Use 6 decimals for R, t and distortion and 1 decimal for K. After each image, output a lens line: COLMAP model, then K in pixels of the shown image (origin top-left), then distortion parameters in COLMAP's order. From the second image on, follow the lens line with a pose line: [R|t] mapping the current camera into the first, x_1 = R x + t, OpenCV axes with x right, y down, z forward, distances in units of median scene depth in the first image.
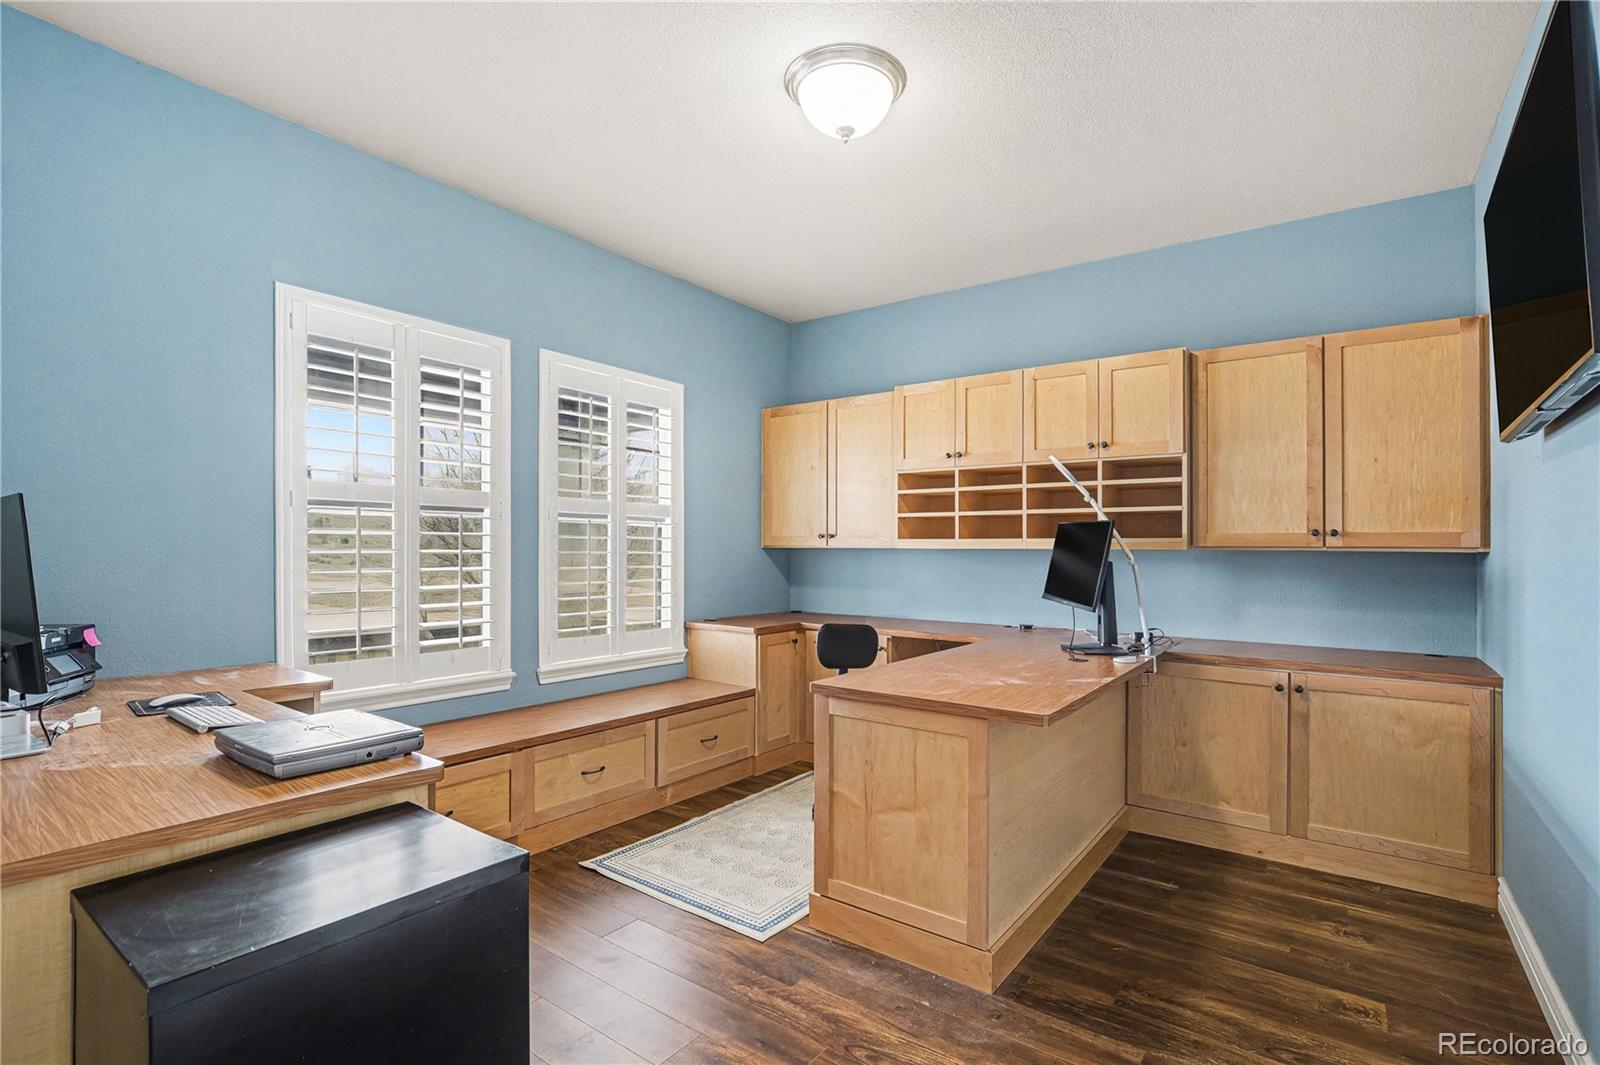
lens RADIAL K [[742.5, 0, 799.0], [0, 742.5, 536.4], [0, 0, 1]] dist [-0.026823, 0.002580]
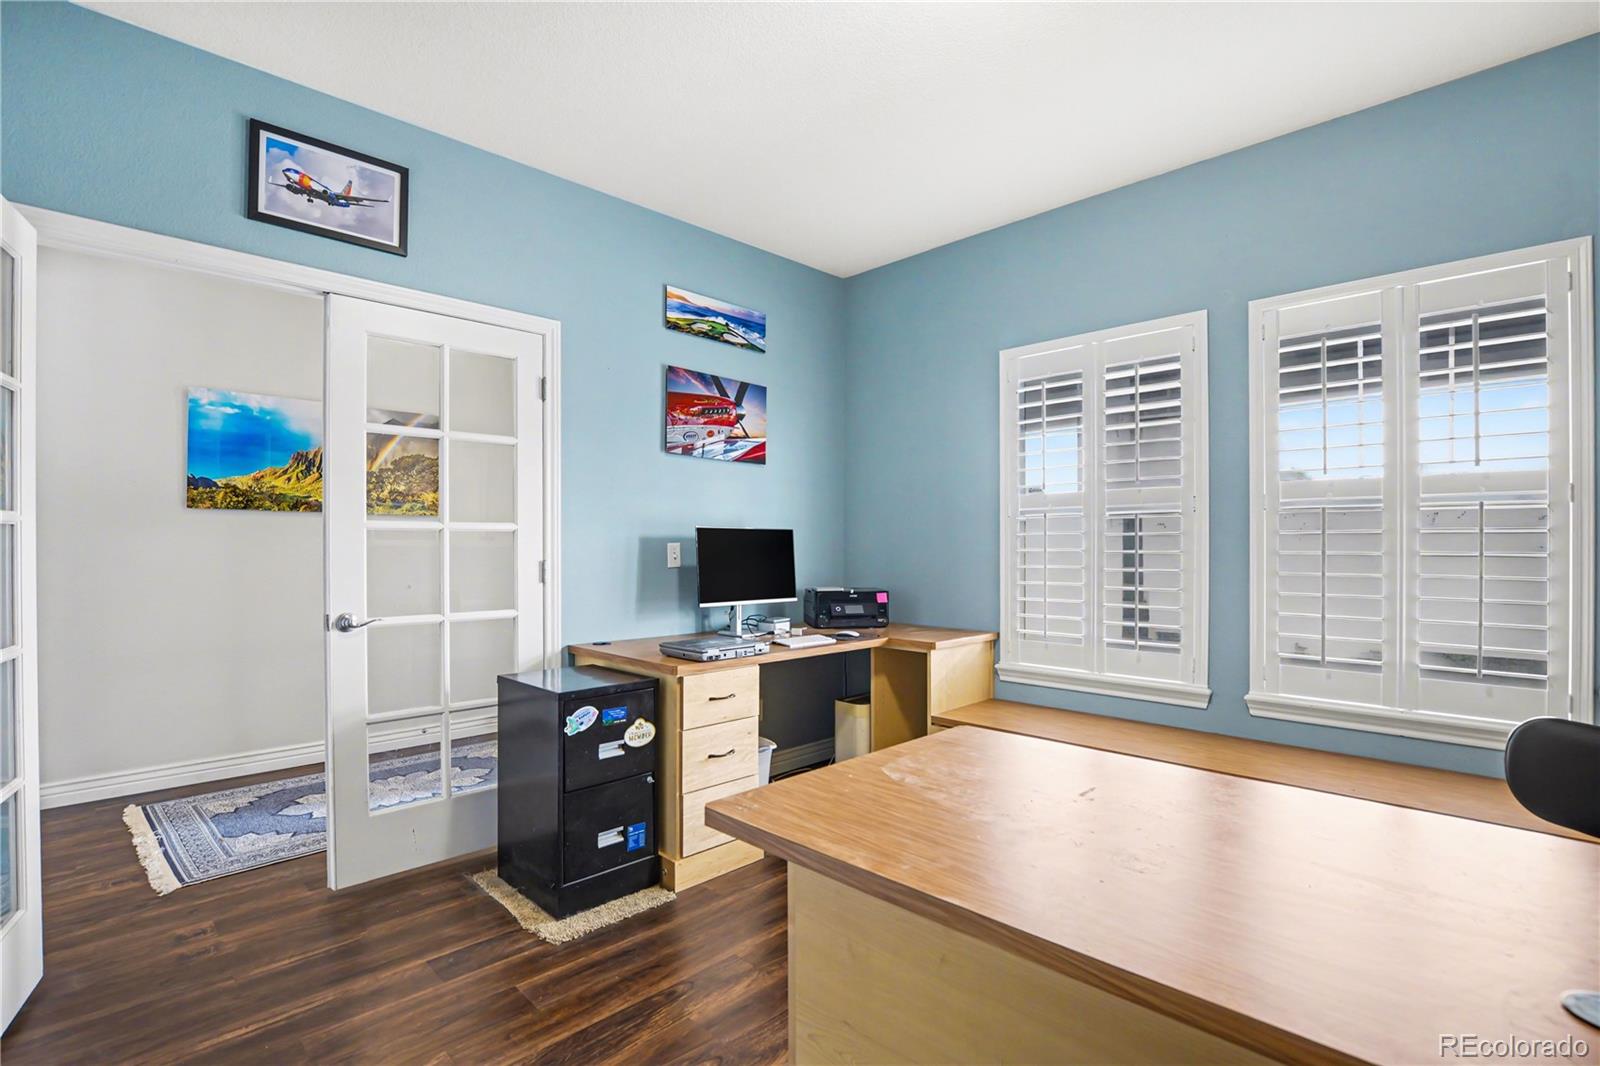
lens RADIAL K [[742.5, 0, 798.4], [0, 742.5, 547.5], [0, 0, 1]] dist [-0.026823, 0.002580]
pose [[-0.130442, -0.016549, -0.991318, 0.517900], [0.006467, 0.999825, -0.017542, 0.027517], [0.991435, -0.008699, -0.130312, 0.614847]]
